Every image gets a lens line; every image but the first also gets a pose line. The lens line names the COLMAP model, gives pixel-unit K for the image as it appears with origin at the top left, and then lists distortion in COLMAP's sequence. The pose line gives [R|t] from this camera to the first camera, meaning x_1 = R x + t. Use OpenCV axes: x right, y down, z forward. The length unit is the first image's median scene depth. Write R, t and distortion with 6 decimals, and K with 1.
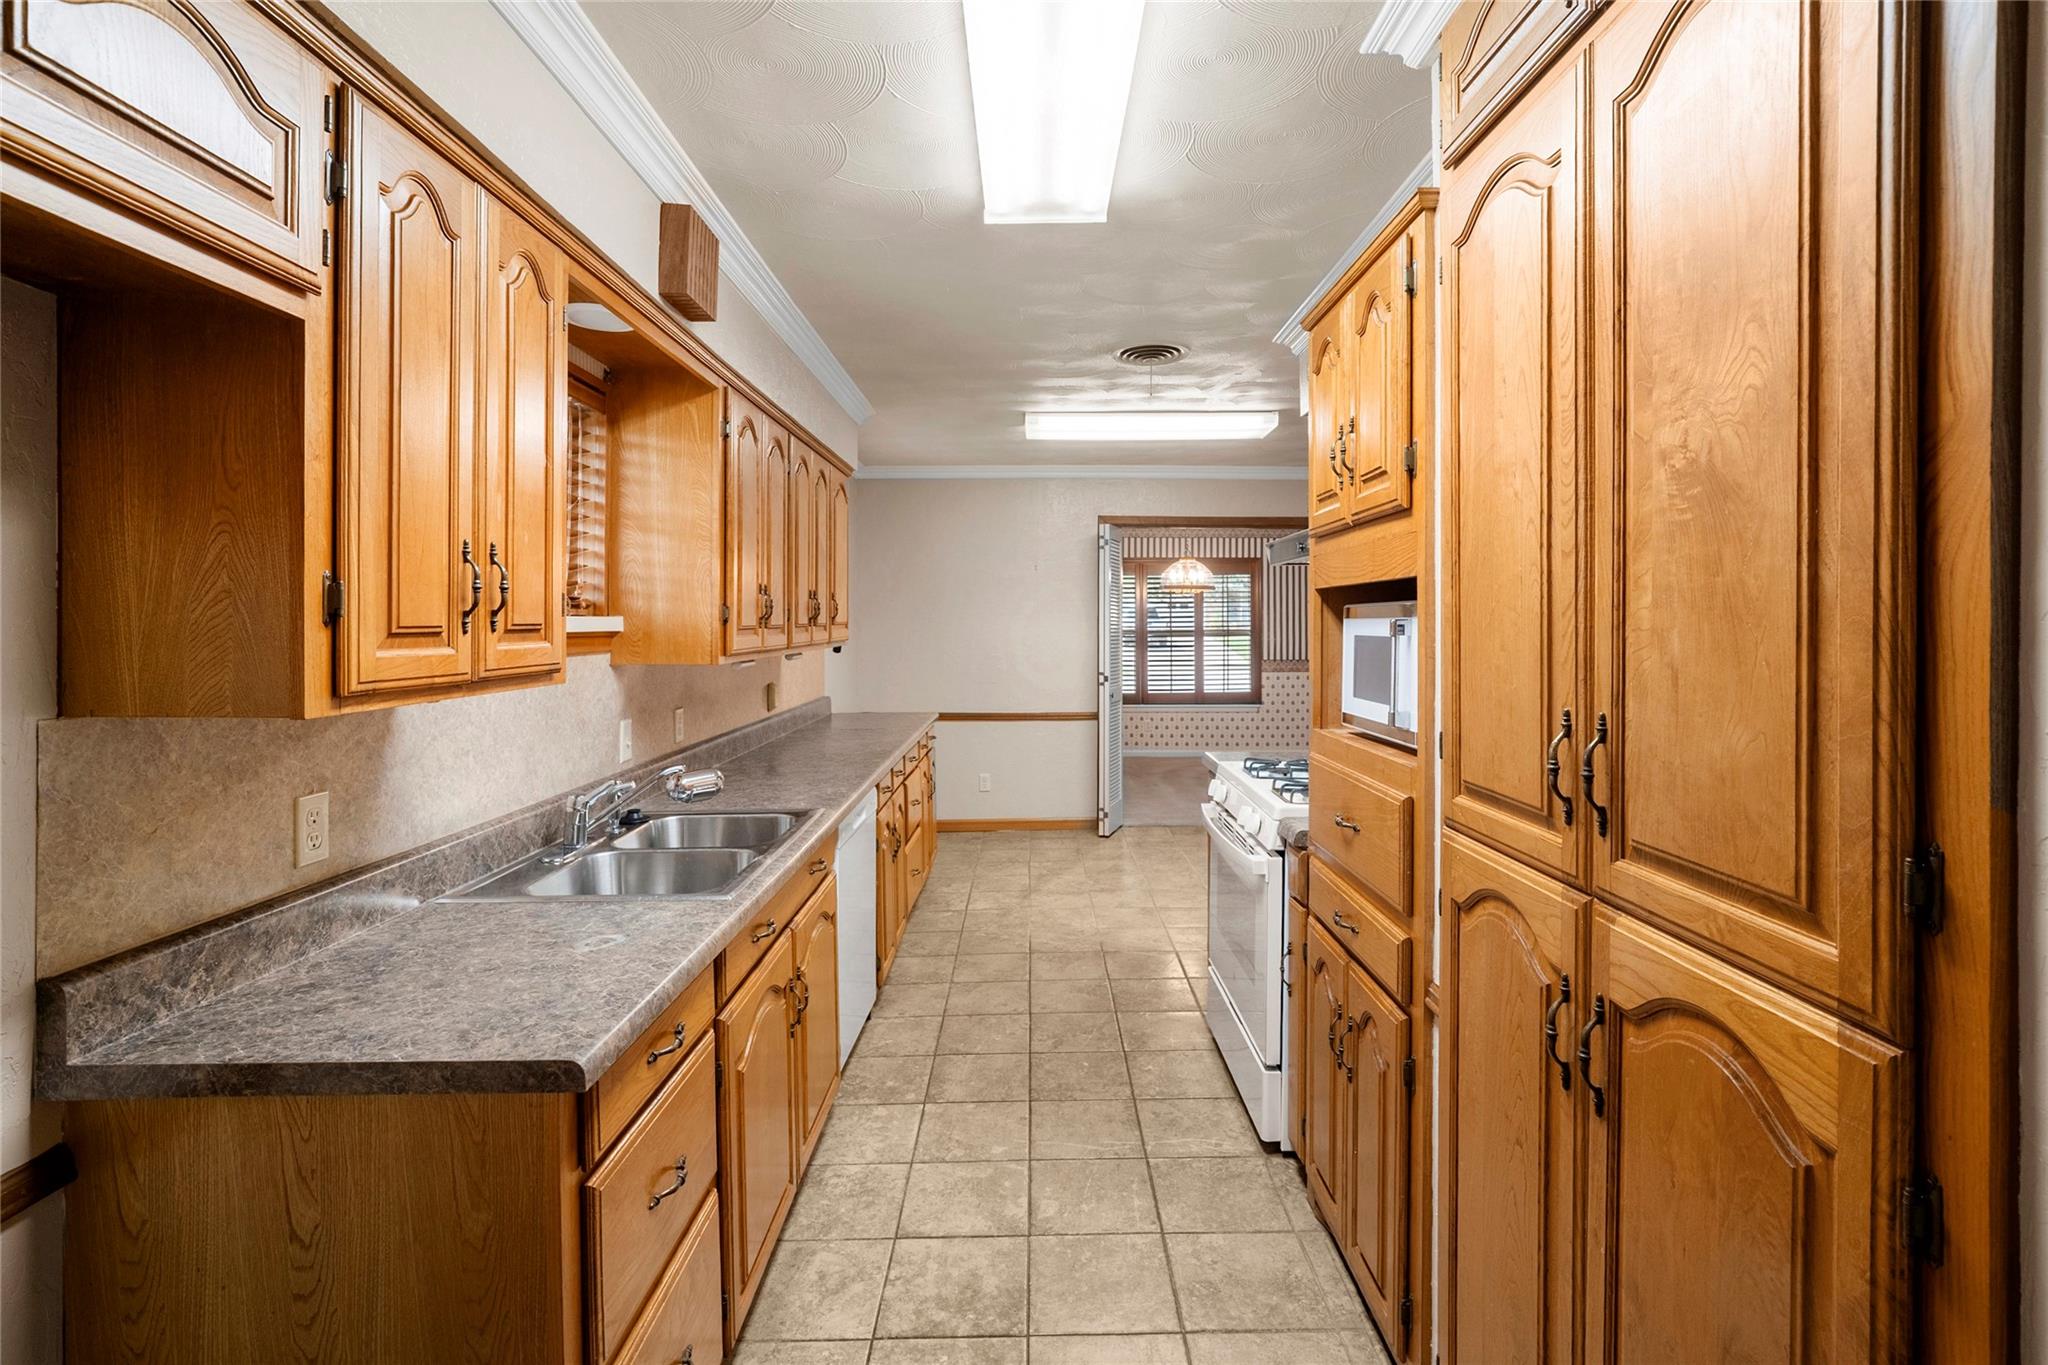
lens RADIAL K [[956.1, 0, 1049.9], [0, 956.1, 621.4], [0, 0, 1]] dist [-0.033179, 0.005487]
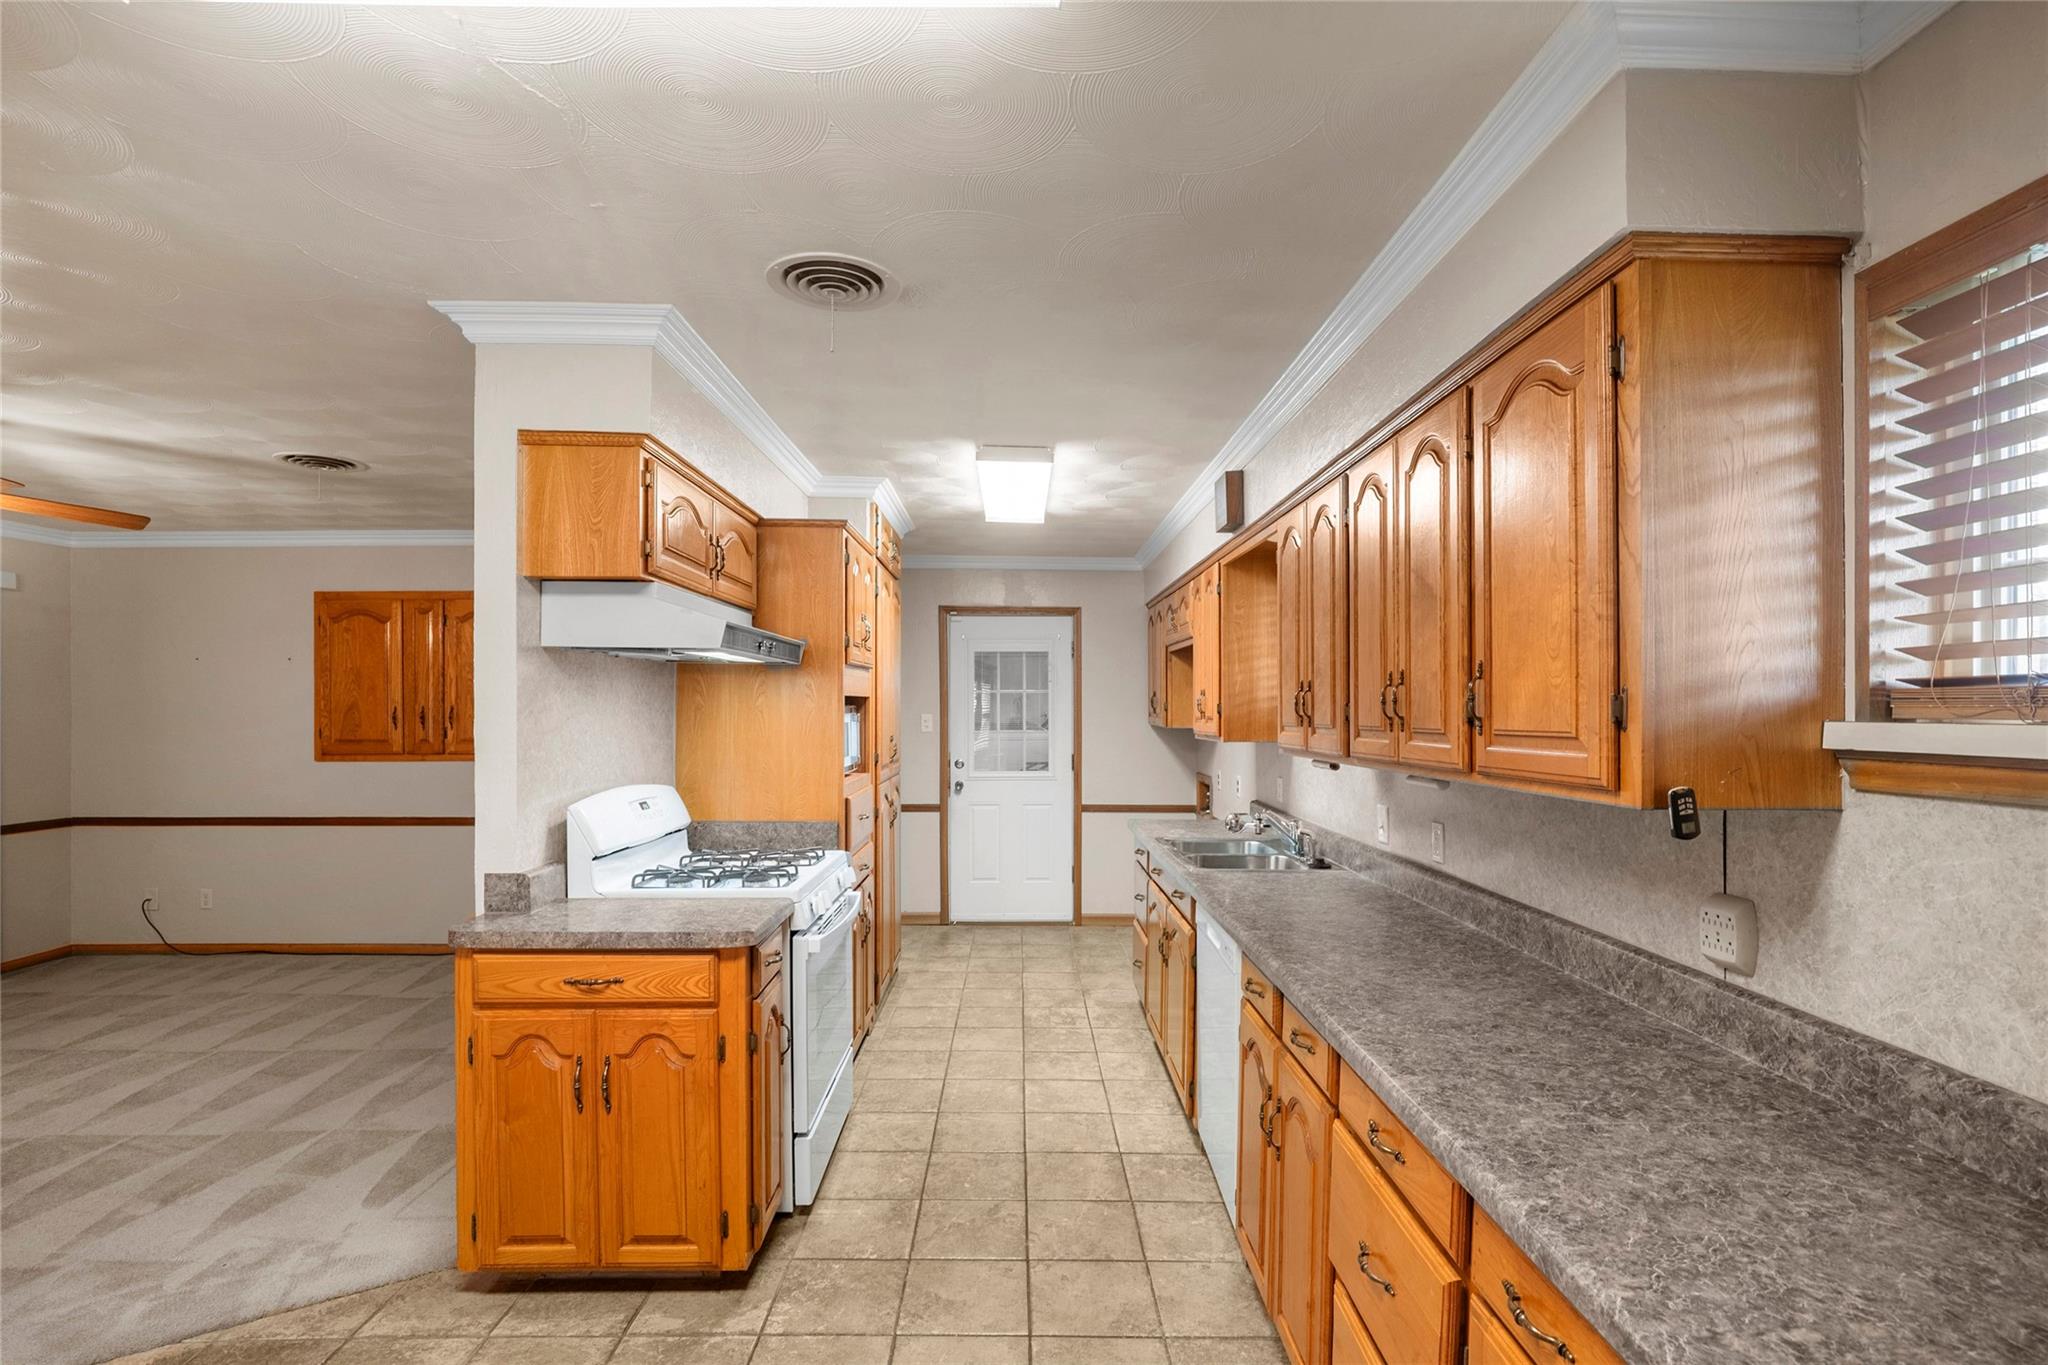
lens RADIAL K [[956.1, 0, 1037.8], [0, 956.1, 713.8], [0, 0, 1]] dist [-0.033179, 0.005487]
pose [[-0.999978, -0.004963, -0.004441, -0.036280], [-0.004999, 0.999954, 0.008187, -0.019096], [0.004400, 0.008209, -0.999957, 2.689409]]
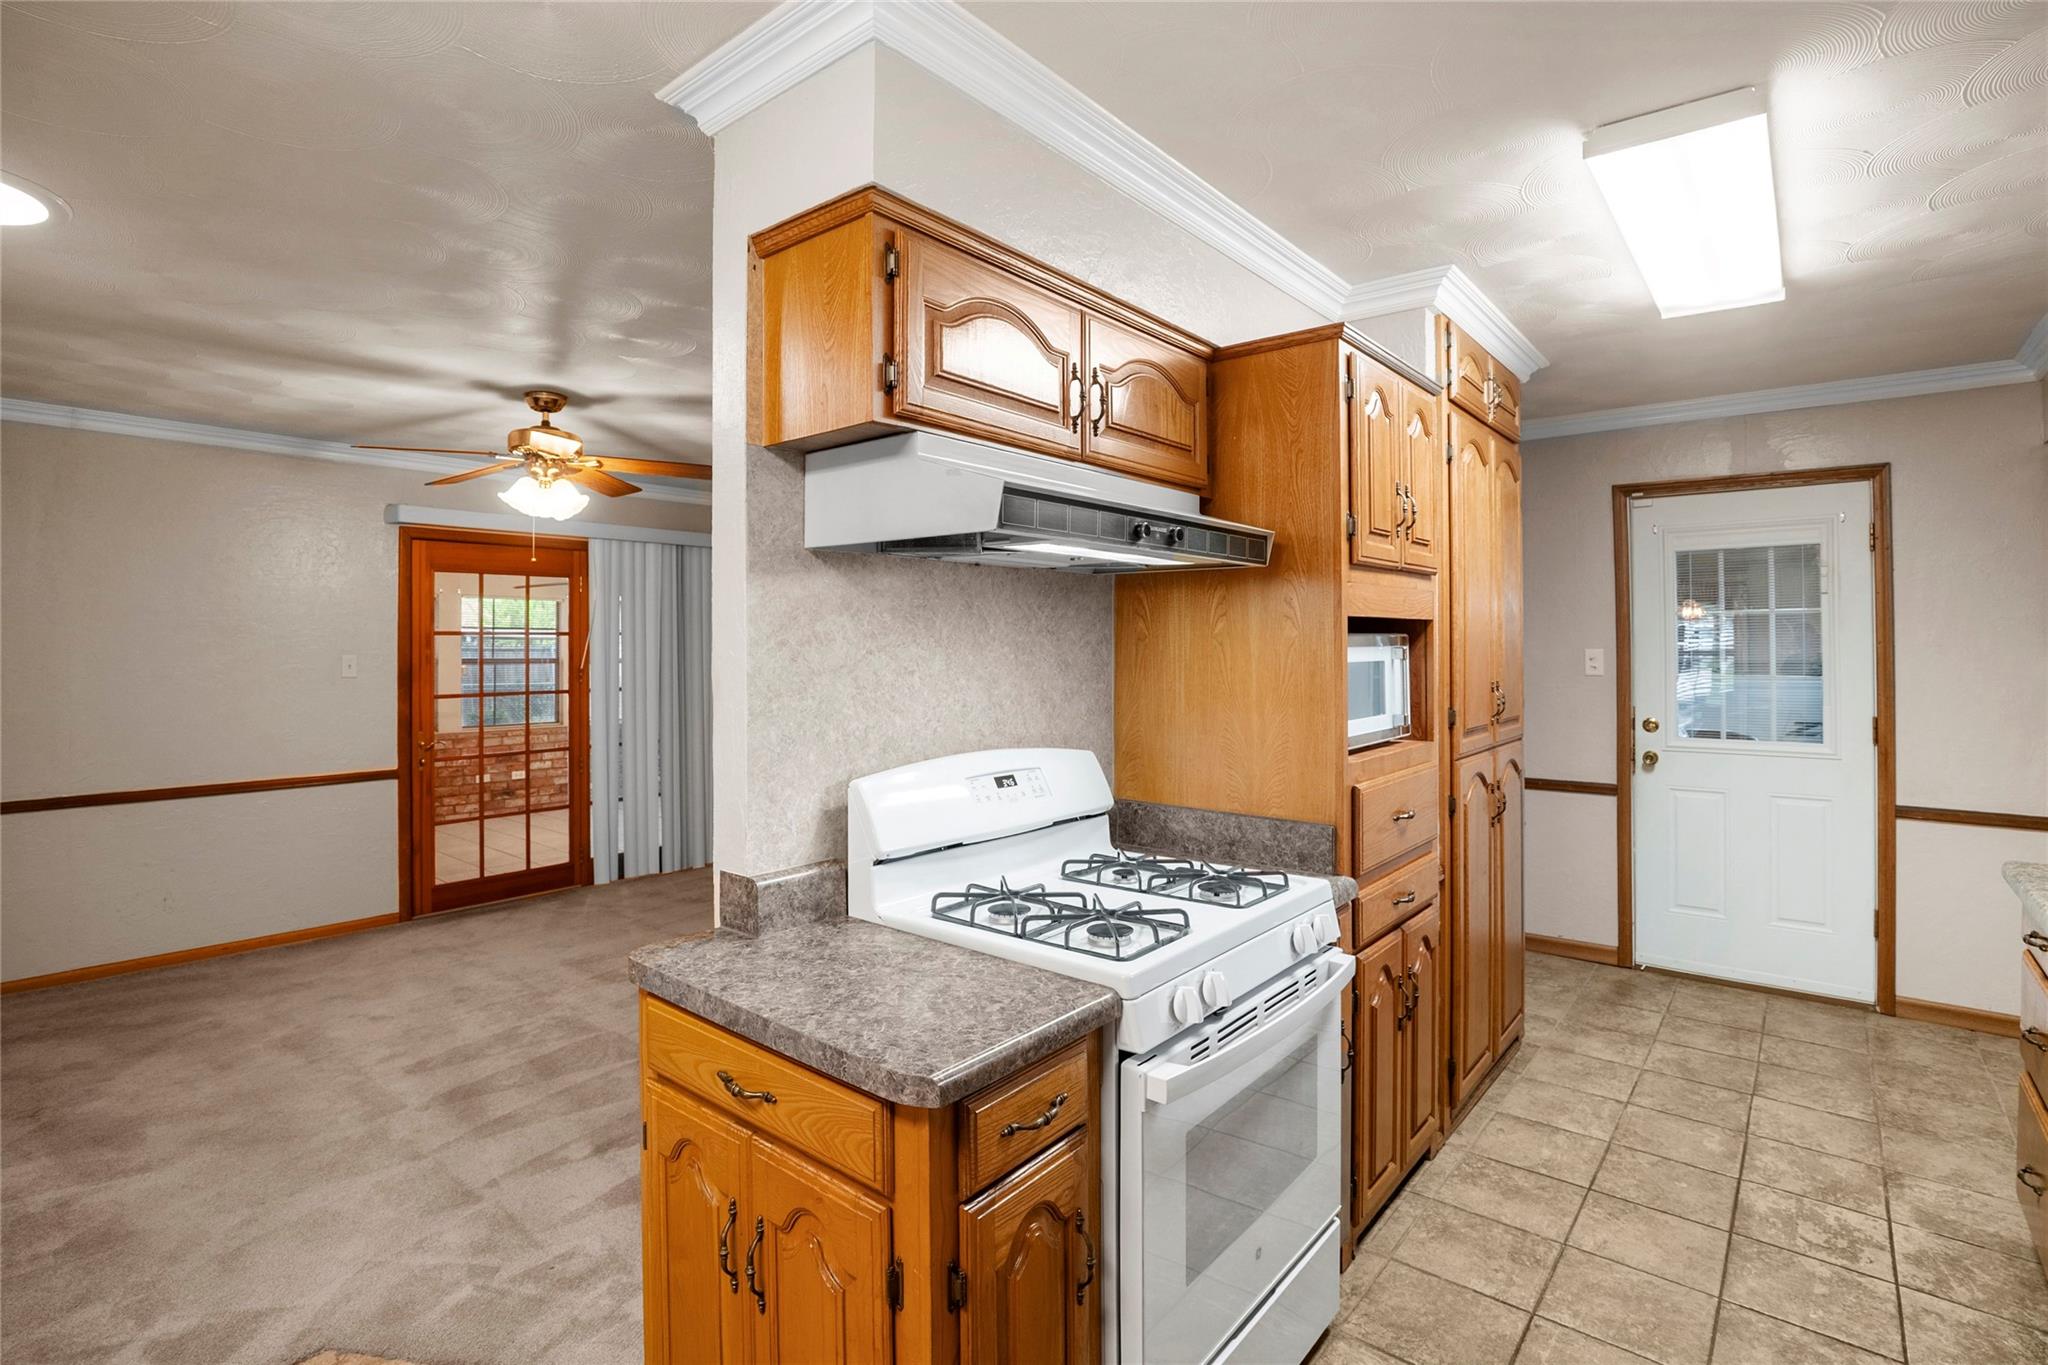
lens RADIAL K [[956.1, 0, 1030.8], [0, 956.1, 642.0], [0, 0, 1]] dist [-0.033179, 0.005487]
pose [[-0.755821, 0.002982, 0.654771, -0.108314], [0.002929, 0.999995, -0.001172, -0.008204], [-0.654772, 0.001032, -0.755826, 2.008687]]
